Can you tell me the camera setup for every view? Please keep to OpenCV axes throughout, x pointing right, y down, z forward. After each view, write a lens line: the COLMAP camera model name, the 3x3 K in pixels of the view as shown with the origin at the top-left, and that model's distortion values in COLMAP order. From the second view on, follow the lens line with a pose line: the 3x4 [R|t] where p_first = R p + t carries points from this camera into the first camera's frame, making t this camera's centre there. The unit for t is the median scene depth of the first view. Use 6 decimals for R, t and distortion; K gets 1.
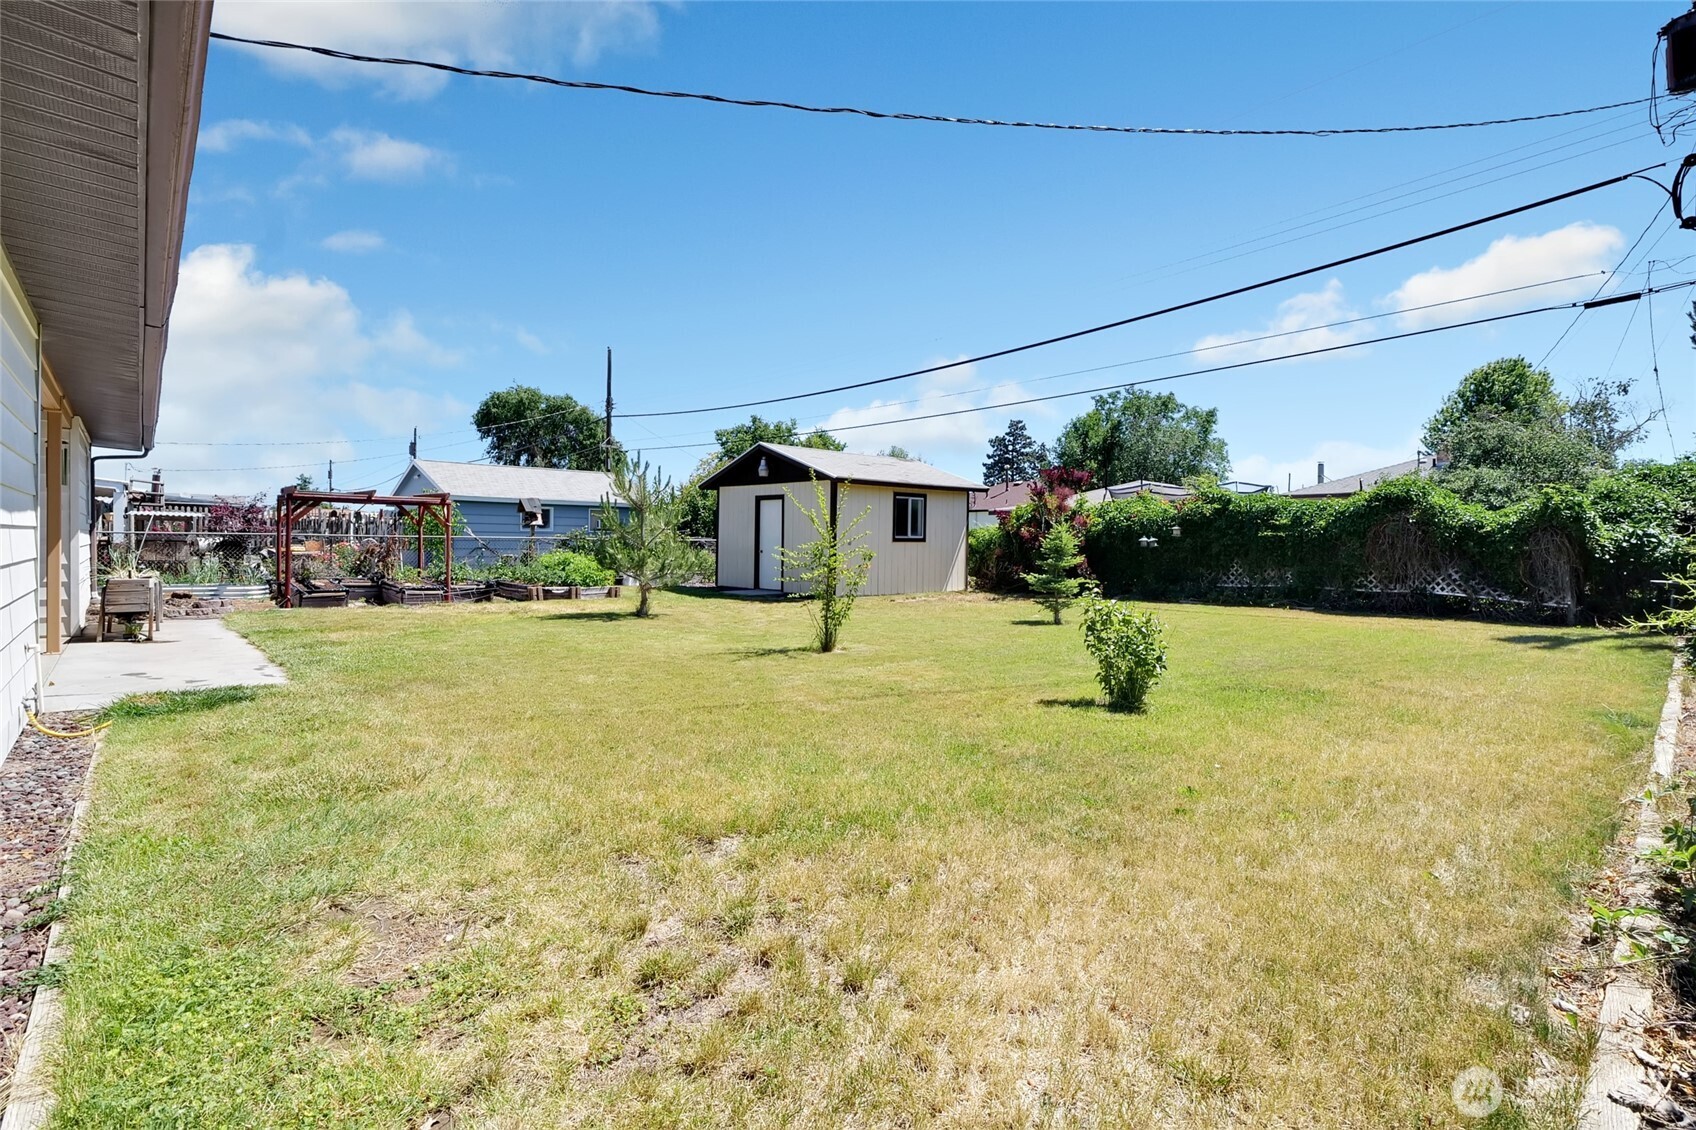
lens RADIAL K [[794.4, 0, 845.9], [0, 794.4, 557.3], [0, 0, 1]] dist [-0.002990, -0.000981]
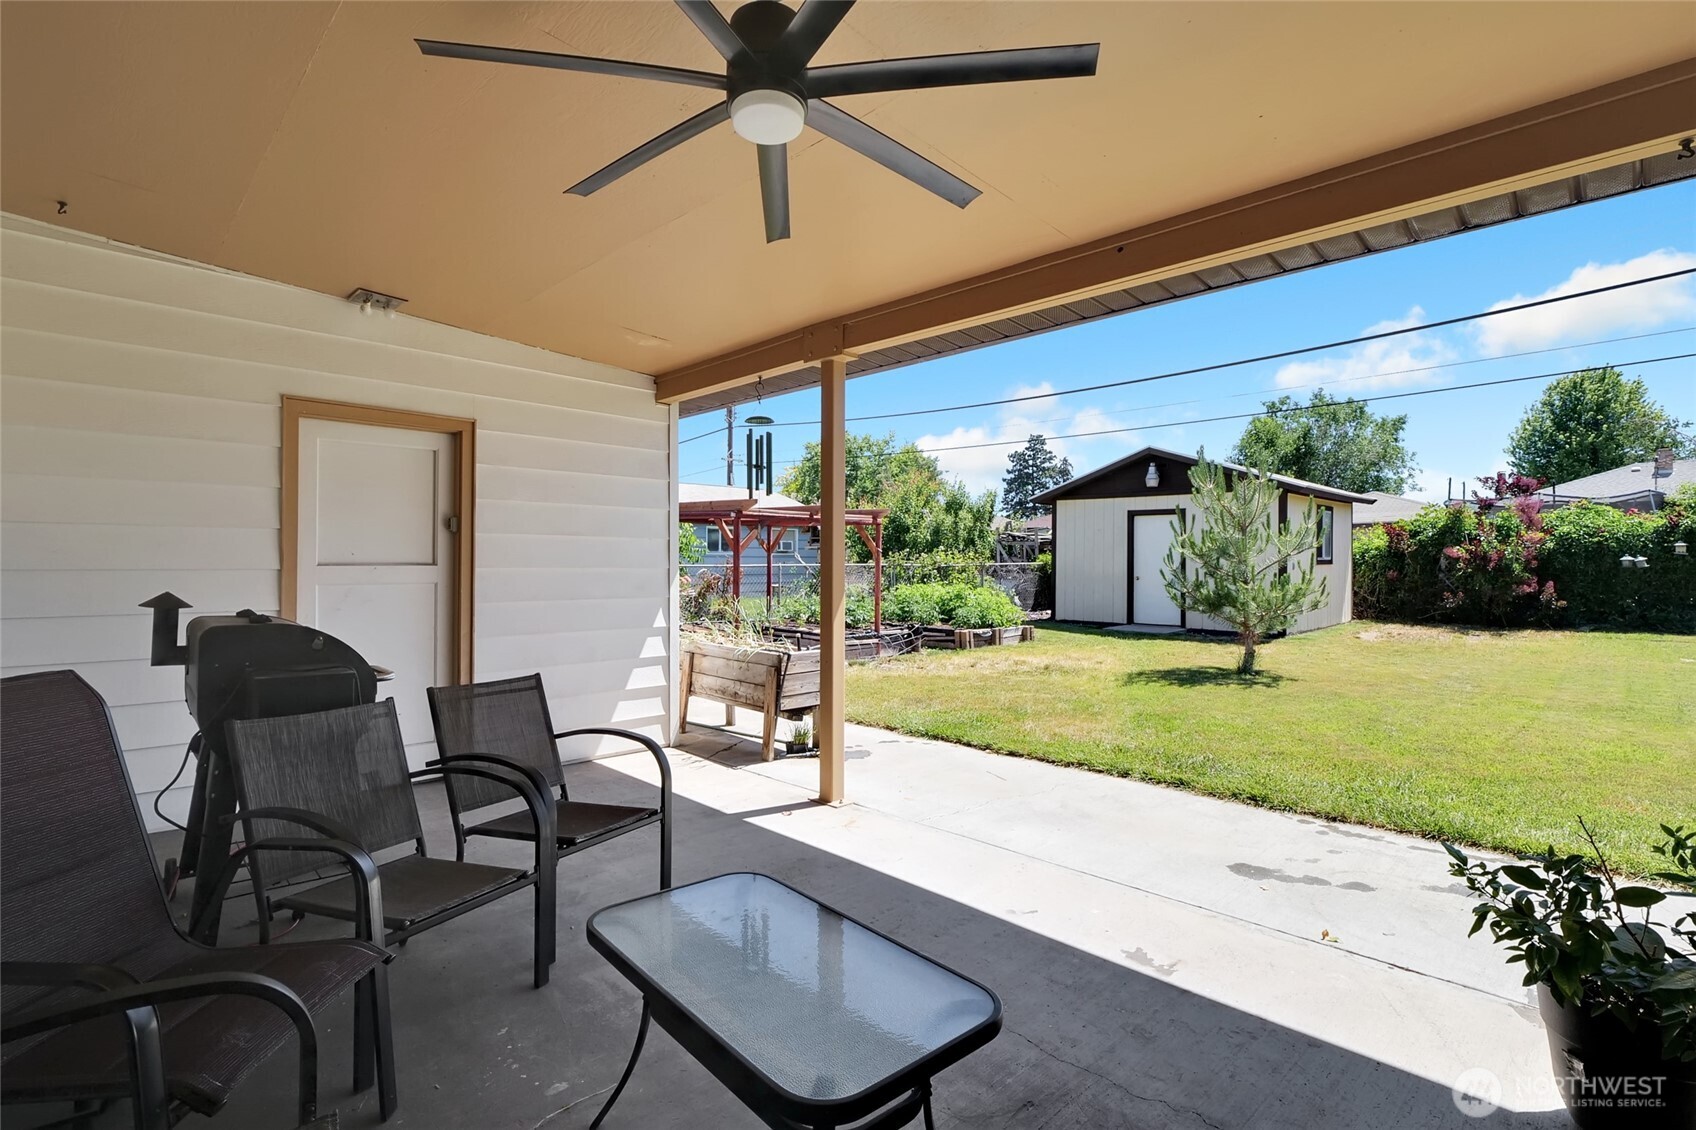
lens RADIAL K [[794.4, 0, 845.9], [0, 794.4, 557.3], [0, 0, 1]] dist [-0.002990, -0.000981]
pose [[0.999073, -0.011493, 0.041482, -0.144875], [0.012394, 0.999691, -0.021529, -0.004872], [-0.041222, 0.022024, 0.998907, 0.062384]]
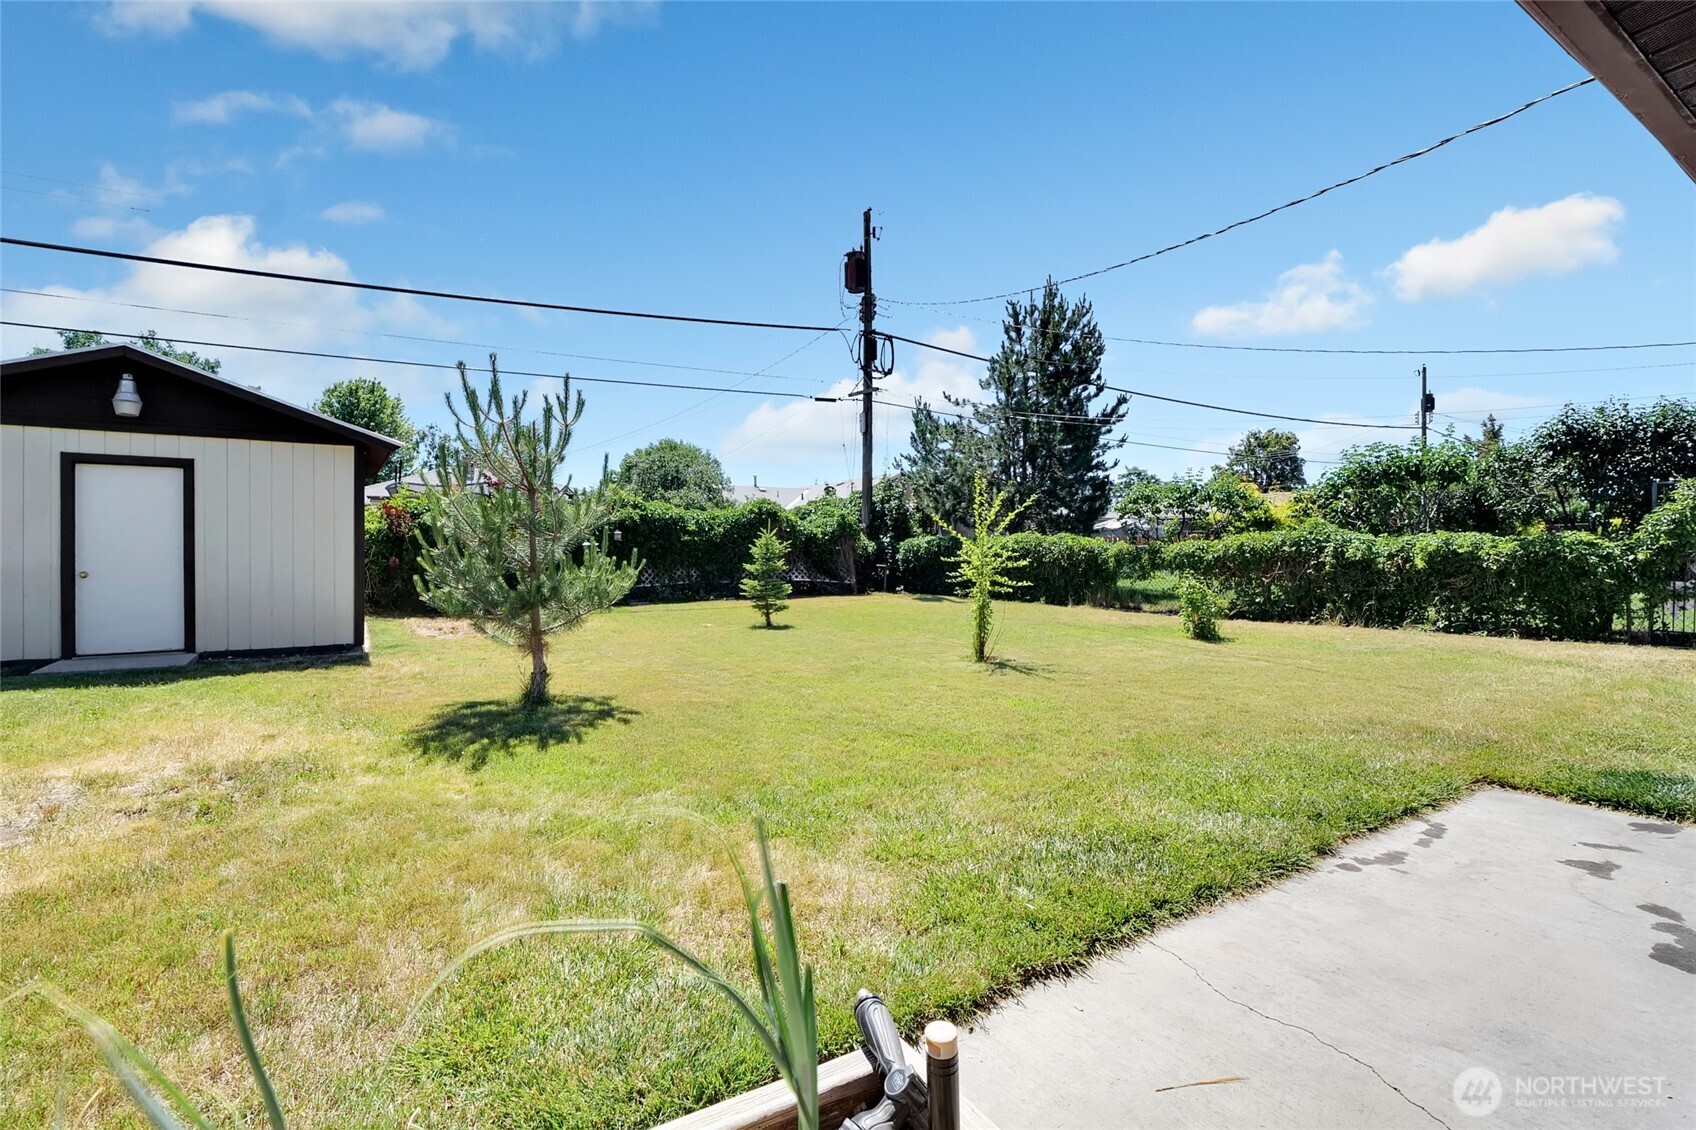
lens RADIAL K [[794.4, 0, 845.9], [0, 794.4, 557.3], [0, 0, 1]] dist [-0.002990, -0.000981]
pose [[0.168758, -0.022560, 0.985399, -0.159182], [0.024972, 0.999515, 0.018607, -0.004869], [-0.985341, 0.021467, 0.169239, 0.158906]]
